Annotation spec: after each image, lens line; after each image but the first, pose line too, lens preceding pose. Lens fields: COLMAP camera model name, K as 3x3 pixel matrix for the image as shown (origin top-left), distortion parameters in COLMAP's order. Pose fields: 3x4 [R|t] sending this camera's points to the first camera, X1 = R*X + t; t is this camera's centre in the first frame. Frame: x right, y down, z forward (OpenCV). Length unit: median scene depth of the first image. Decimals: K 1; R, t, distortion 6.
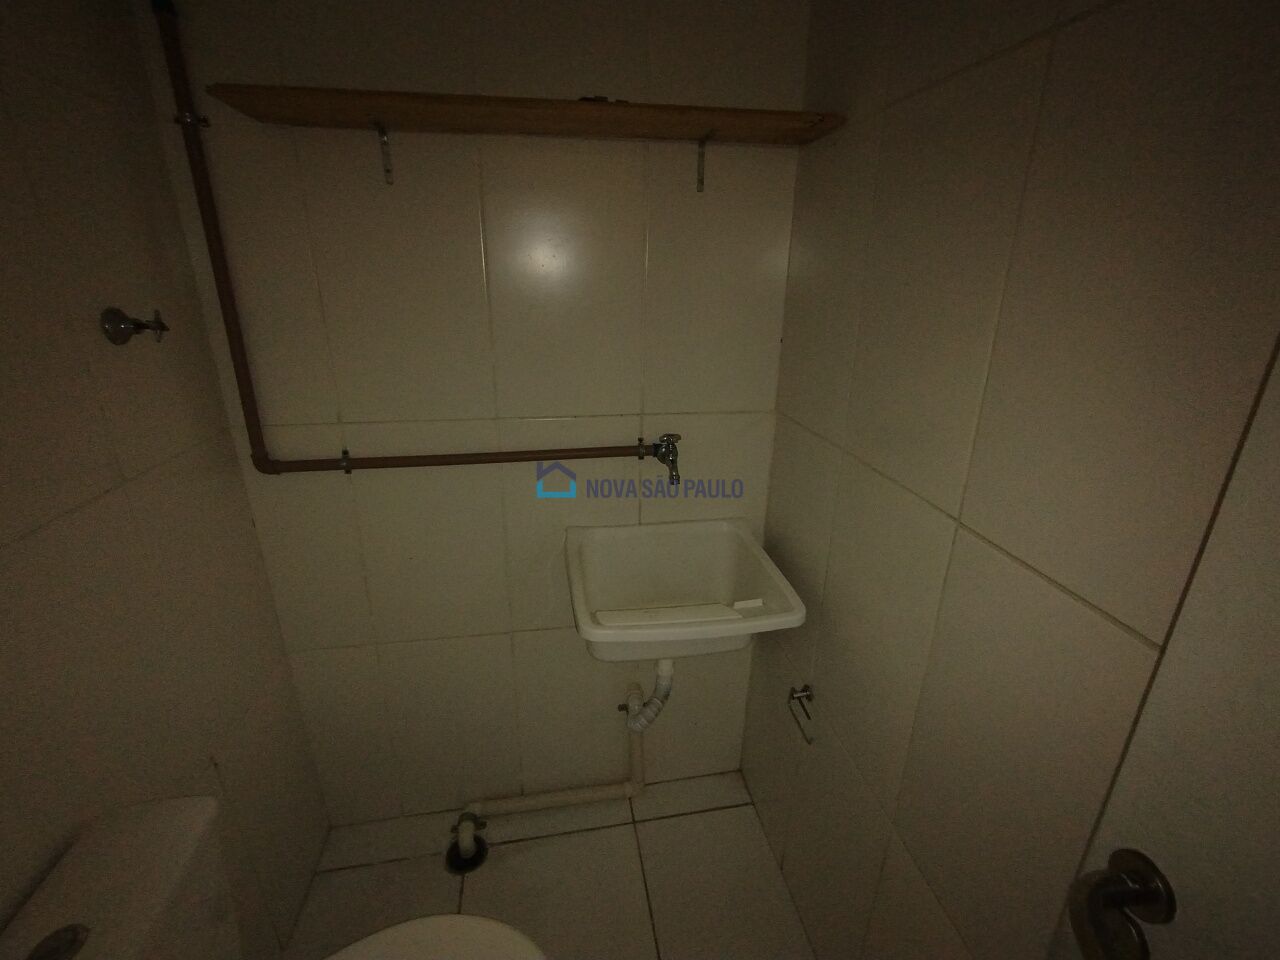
lens RADIAL K [[579.7, 0, 636.8], [0, 579.7, 470.2], [0, 0, 1]] dist [0.000519, -0.000019]
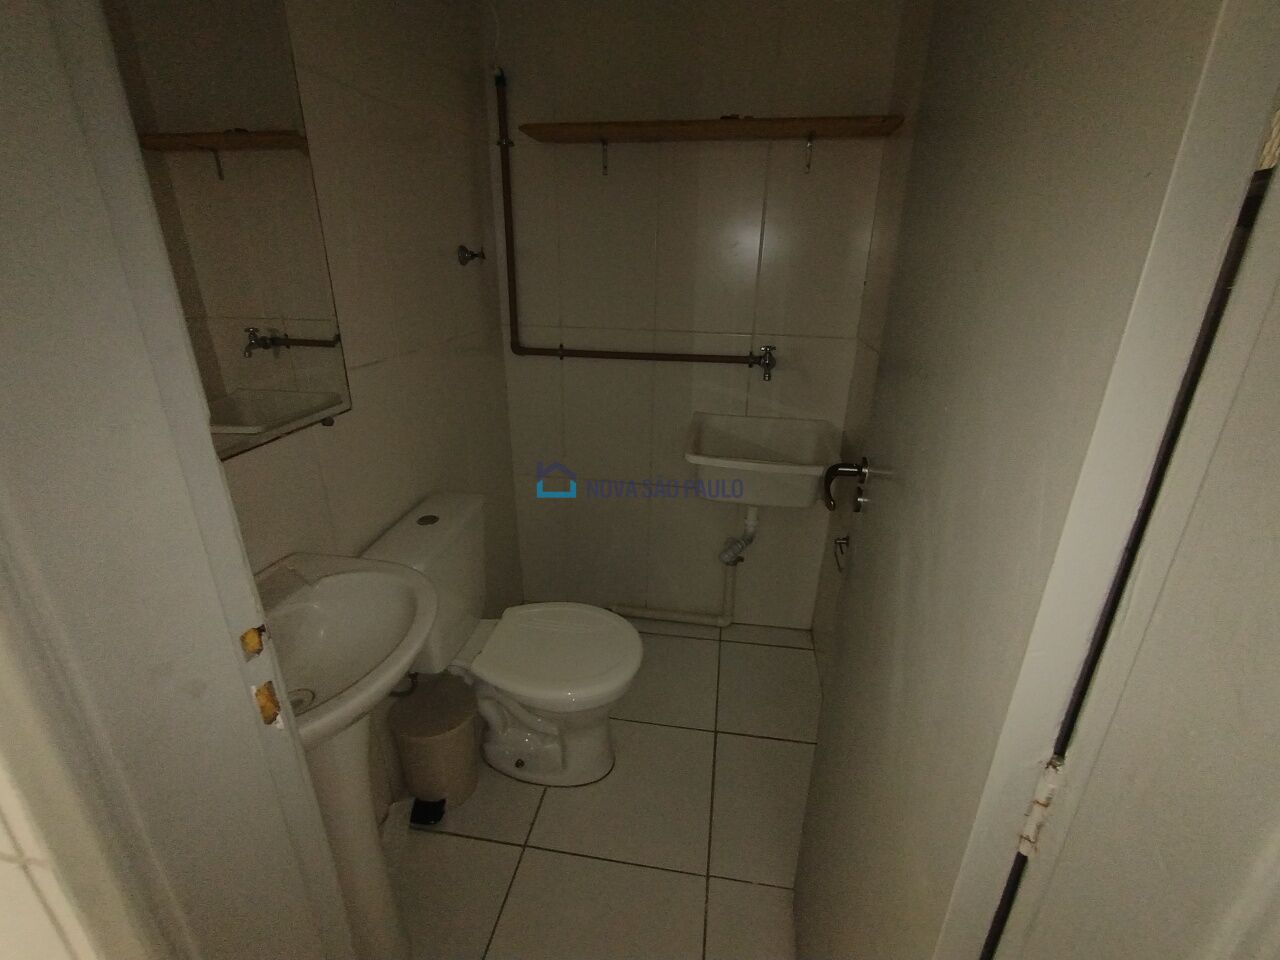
lens RADIAL K [[579.7, 0, 636.8], [0, 579.7, 470.2], [0, 0, 1]] dist [0.000519, -0.000019]
pose [[0.945006, 0.120952, -0.303867, 0.227329], [-0.116365, 0.992650, 0.033230, 0.238217], [0.305653, 0.003957, 0.952135, -0.470326]]
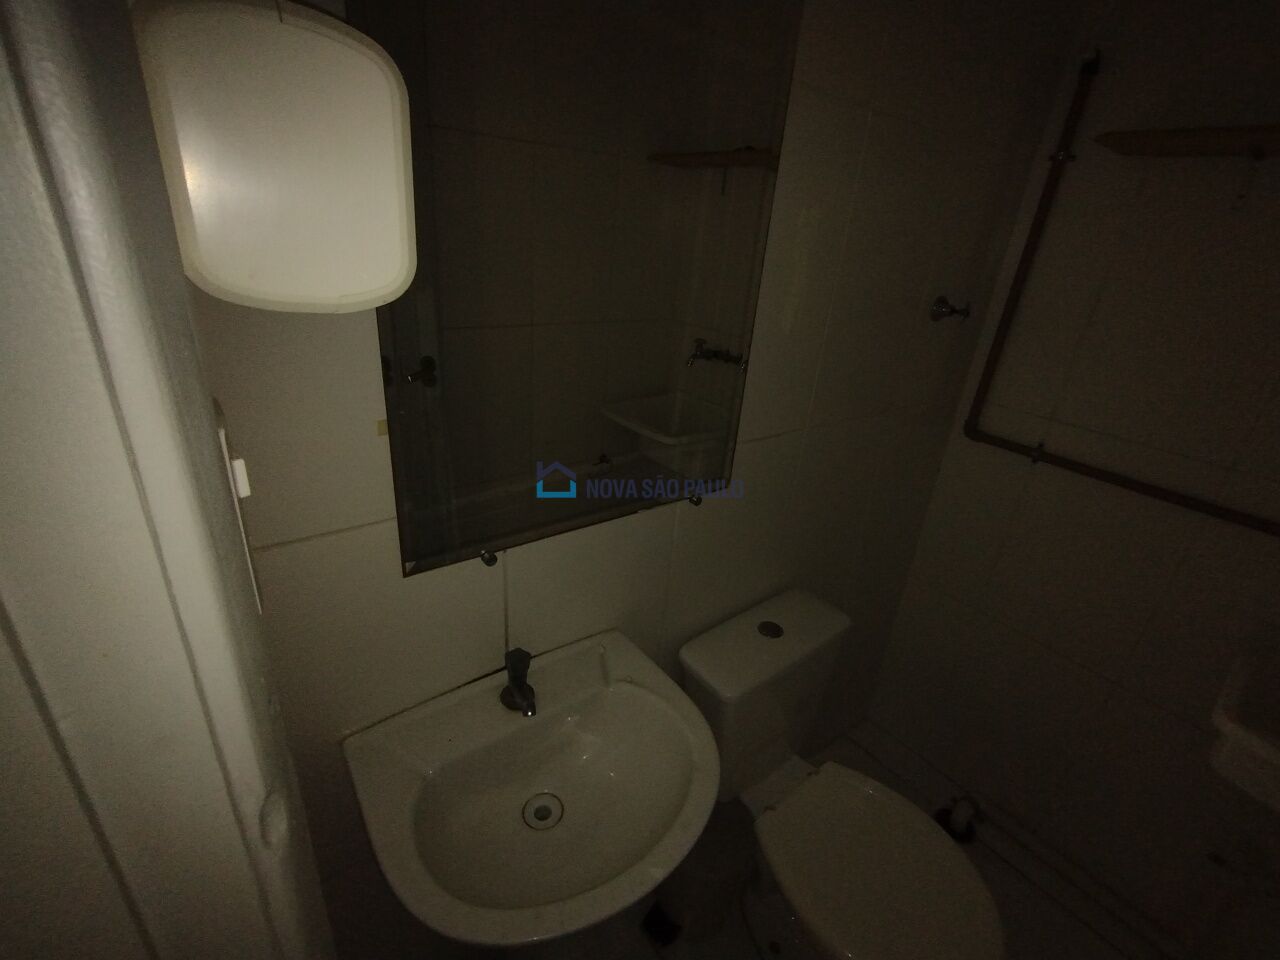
lens RADIAL K [[579.7, 0, 636.8], [0, 579.7, 470.2], [0, 0, 1]] dist [0.000519, -0.000019]
pose [[0.462483, 0.381721, -0.800249, 0.052715], [-0.368788, 0.903613, 0.217894, 0.059694], [0.806290, 0.194350, 0.558680, -0.254793]]
